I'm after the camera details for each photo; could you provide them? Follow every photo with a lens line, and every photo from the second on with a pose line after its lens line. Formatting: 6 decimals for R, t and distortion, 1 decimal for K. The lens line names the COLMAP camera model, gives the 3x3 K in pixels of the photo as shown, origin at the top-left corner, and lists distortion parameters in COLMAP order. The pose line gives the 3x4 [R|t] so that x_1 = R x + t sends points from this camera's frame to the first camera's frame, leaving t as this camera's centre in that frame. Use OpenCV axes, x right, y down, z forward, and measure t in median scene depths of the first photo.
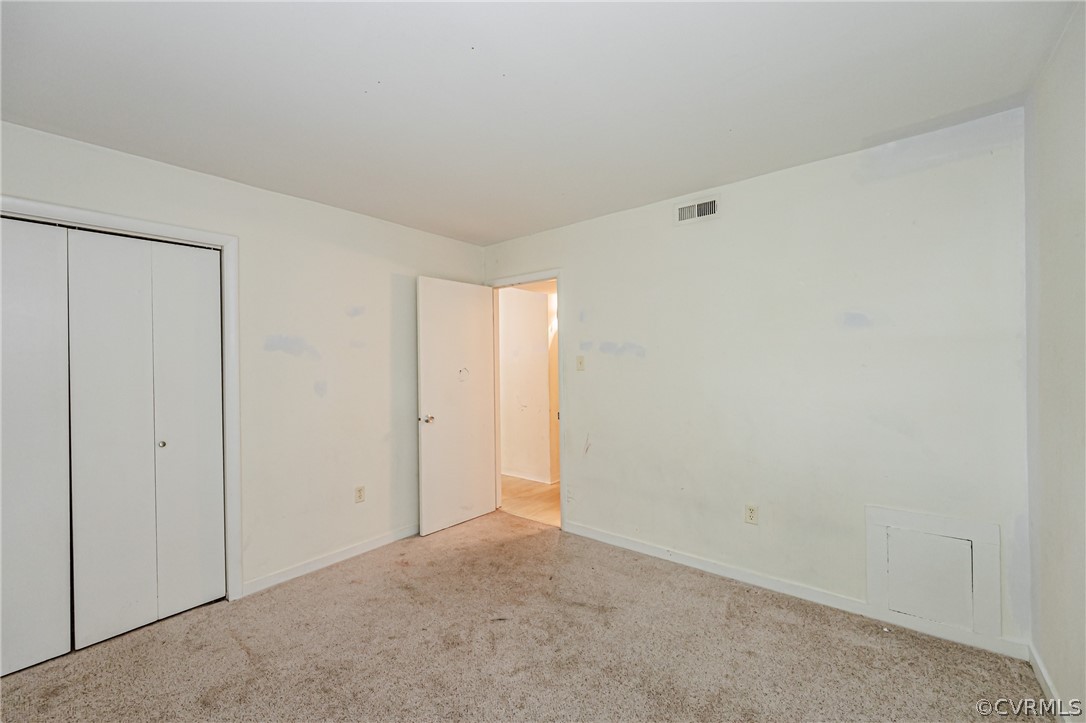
lens RADIAL K [[436.2, 0, 540.3], [0, 436.2, 359.6], [0, 0, 1]] dist [0.000532, 0.000259]
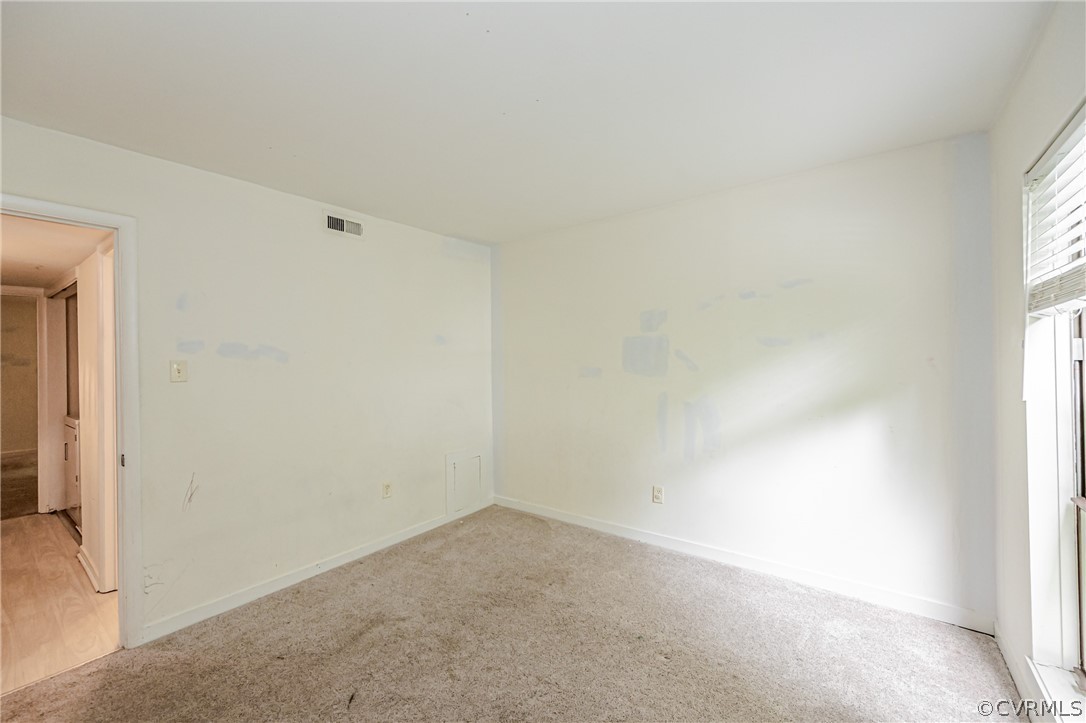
lens RADIAL K [[436.2, 0, 540.3], [0, 436.2, 359.6], [0, 0, 1]] dist [0.000532, 0.000259]
pose [[-0.020896, 0.016452, 0.999646, -0.746157], [0.015074, 0.999756, -0.016139, 0.011301], [-0.999668, 0.014732, -0.021139, 0.572277]]
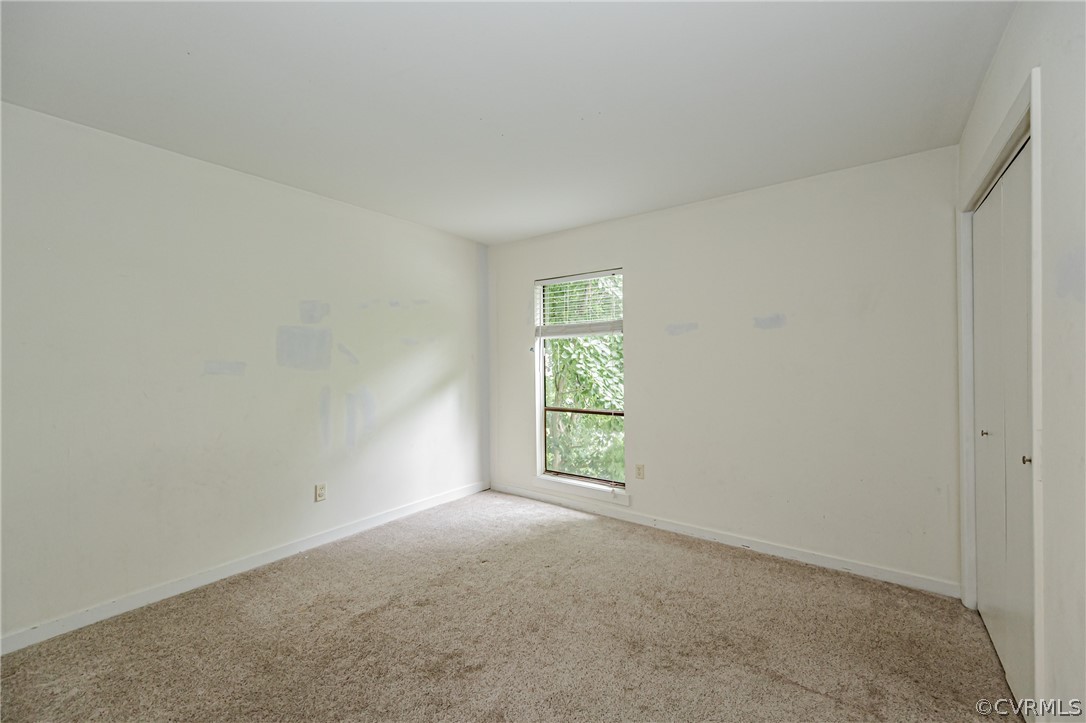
lens RADIAL K [[436.2, 0, 540.3], [0, 436.2, 359.6], [0, 0, 1]] dist [0.000532, 0.000259]
pose [[-0.999140, 0.022120, -0.035058, -0.120911], [0.022219, 0.999750, -0.002461, 0.030168], [0.034995, -0.003238, -0.999382, 1.385180]]
